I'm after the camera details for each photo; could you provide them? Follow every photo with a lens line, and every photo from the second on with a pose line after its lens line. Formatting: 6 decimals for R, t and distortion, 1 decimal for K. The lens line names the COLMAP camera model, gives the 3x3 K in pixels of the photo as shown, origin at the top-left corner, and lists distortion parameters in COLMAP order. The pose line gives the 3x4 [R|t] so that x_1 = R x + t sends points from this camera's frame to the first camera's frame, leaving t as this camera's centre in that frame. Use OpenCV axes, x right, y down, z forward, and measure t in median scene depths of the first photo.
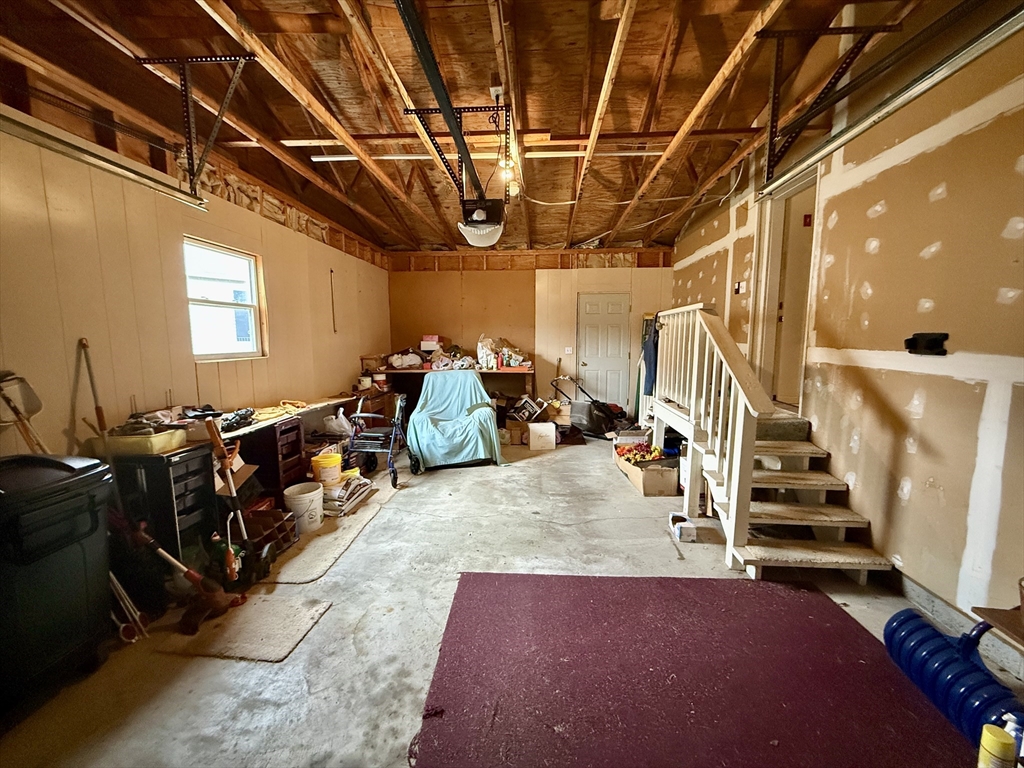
lens RADIAL K [[406.3, 0, 510.8], [0, 406.3, 383.1], [0, 0, 1]] dist [-0.000261, -0.000171]
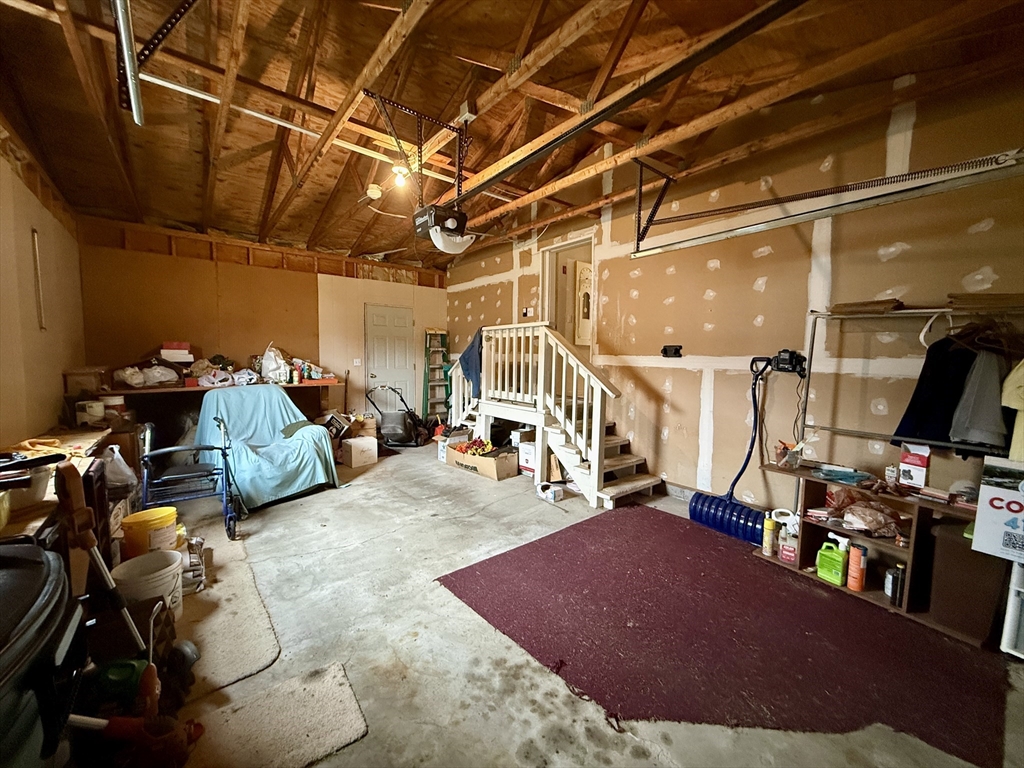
lens RADIAL K [[406.3, 0, 510.8], [0, 406.3, 383.1], [0, 0, 1]] dist [-0.000261, -0.000171]
pose [[0.730147, -0.037079, 0.682283, -0.451032], [0.066467, 0.997645, -0.016912, 0.017203], [-0.680050, 0.057697, 0.730892, 0.096827]]
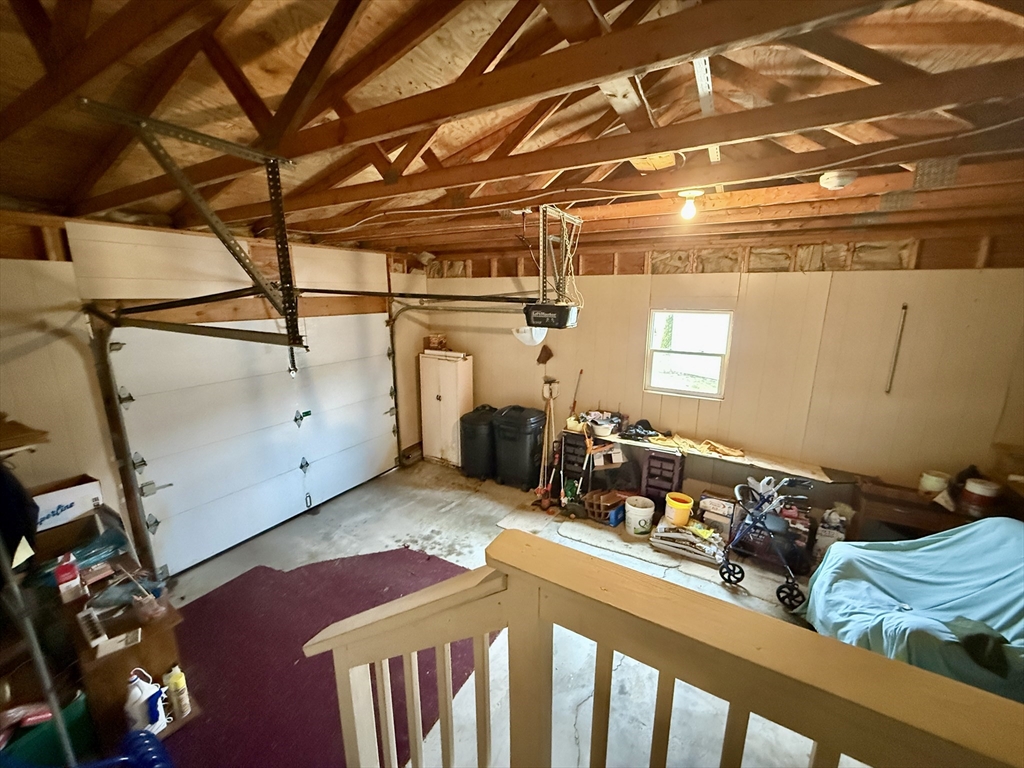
lens RADIAL K [[406.3, 0, 510.8], [0, 406.3, 383.1], [0, 0, 1]] dist [-0.000261, -0.000171]
pose [[-0.435751, 0.188824, -0.880038, 0.633558], [-0.107385, 0.959856, 0.259122, -0.341125], [0.893639, 0.207415, -0.397981, 0.928749]]
